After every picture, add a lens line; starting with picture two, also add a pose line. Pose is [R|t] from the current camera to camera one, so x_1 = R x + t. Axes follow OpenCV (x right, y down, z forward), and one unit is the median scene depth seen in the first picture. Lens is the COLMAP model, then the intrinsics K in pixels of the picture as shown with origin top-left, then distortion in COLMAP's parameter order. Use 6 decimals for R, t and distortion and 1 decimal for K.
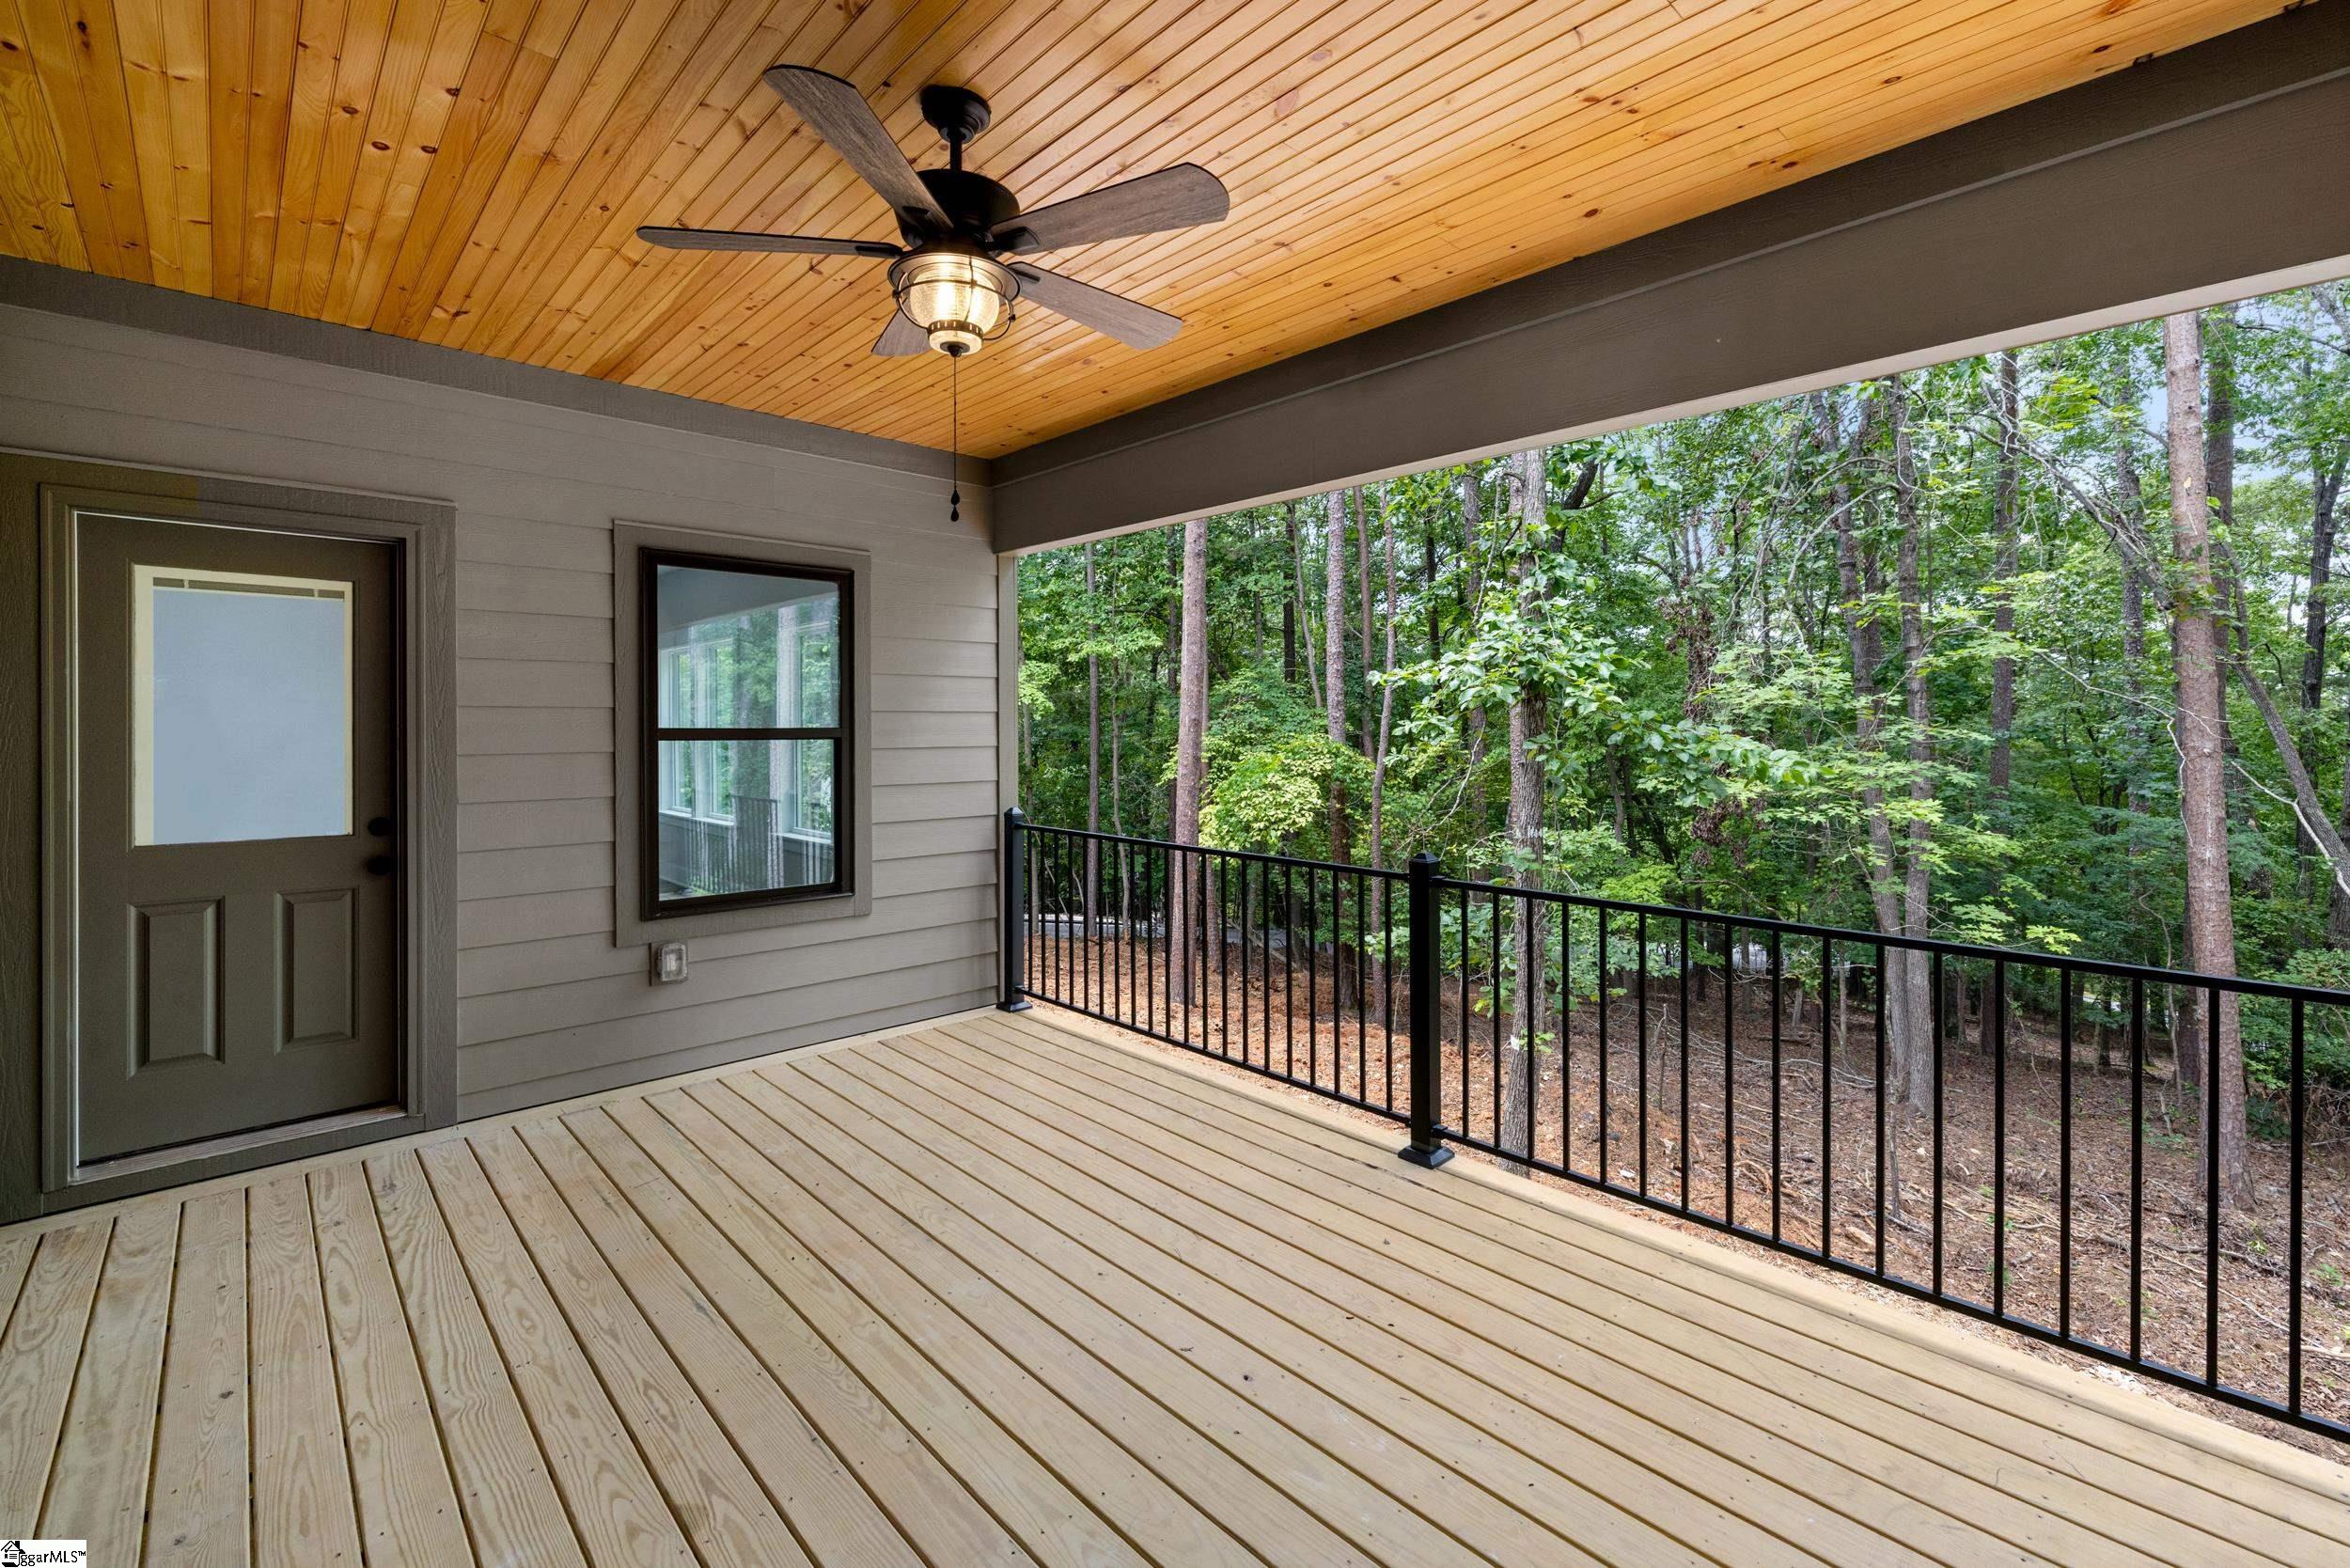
lens RADIAL K [[1011.0, 0, 1166.4], [0, 1011.0, 725.7], [0, 0, 1]] dist [-0.000120, 0.000223]
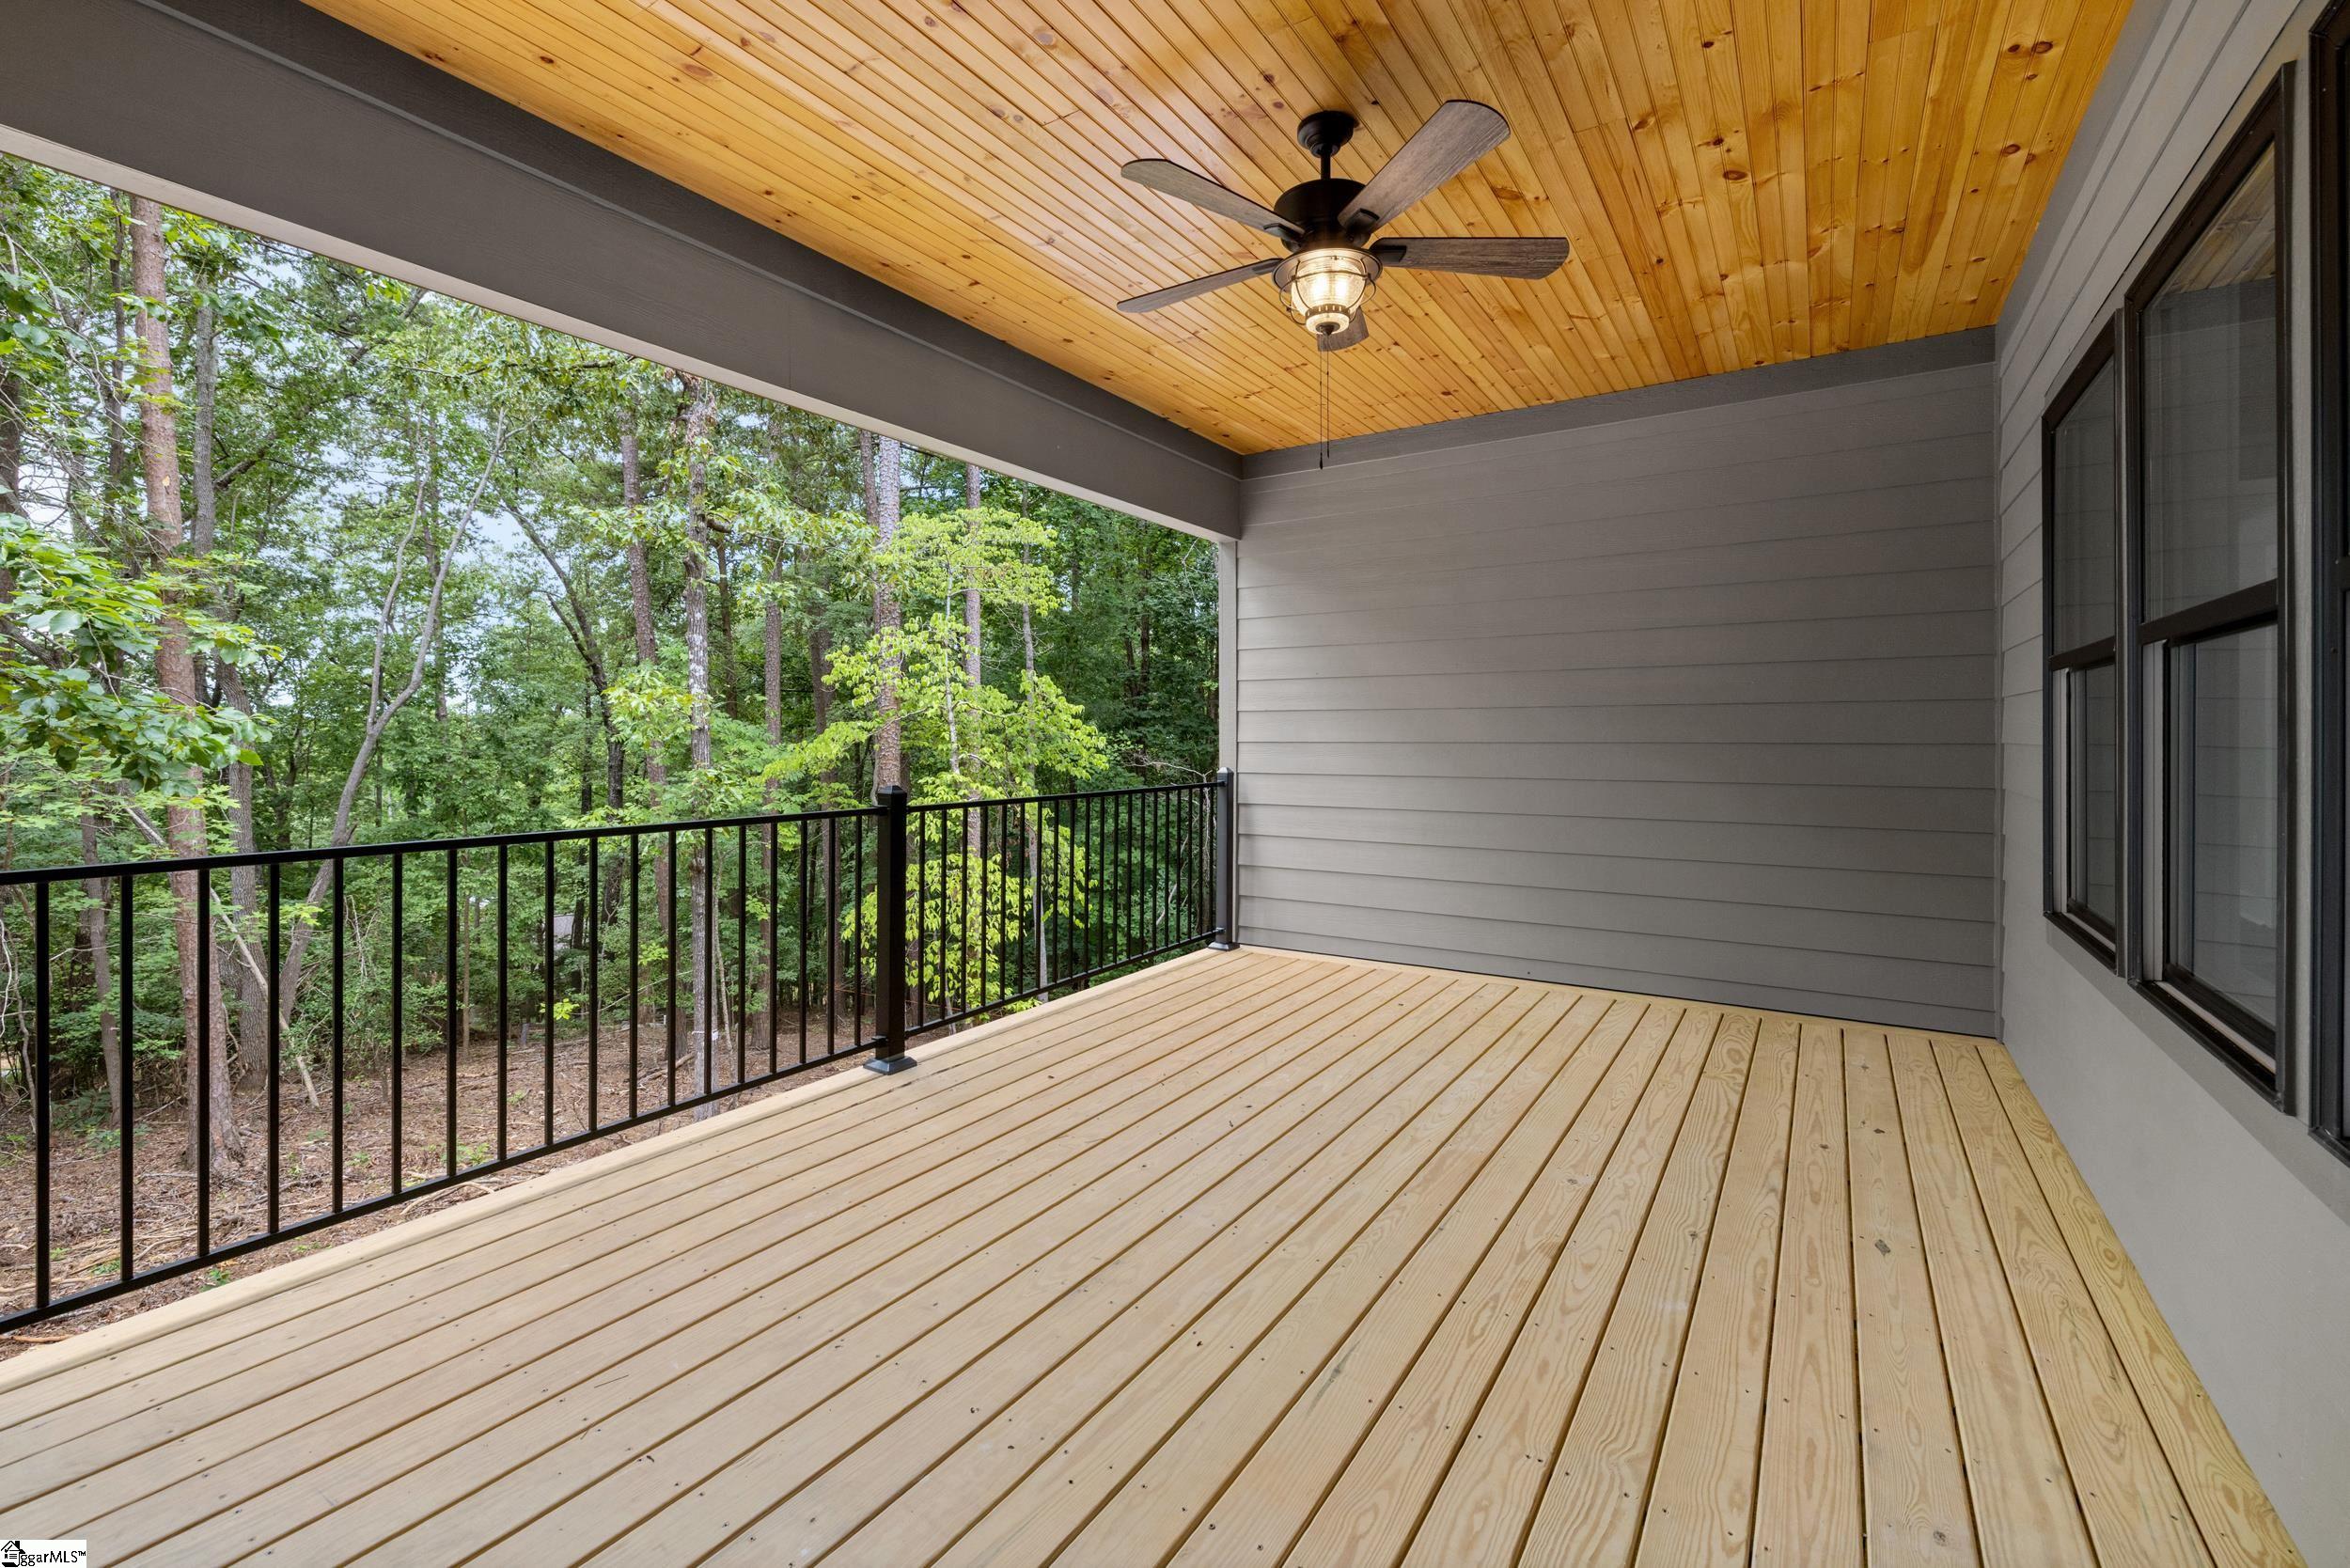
lens RADIAL K [[1011.0, 0, 1178.2], [0, 1011.0, 734.5], [0, 0, 1]] dist [-0.000120, 0.000223]
pose [[-0.252877, 0.001667, 0.967497, -1.005161], [0.002183, 0.999997, -0.001153, 0.083317], [-0.967496, 0.001821, -0.252879, 1.125486]]
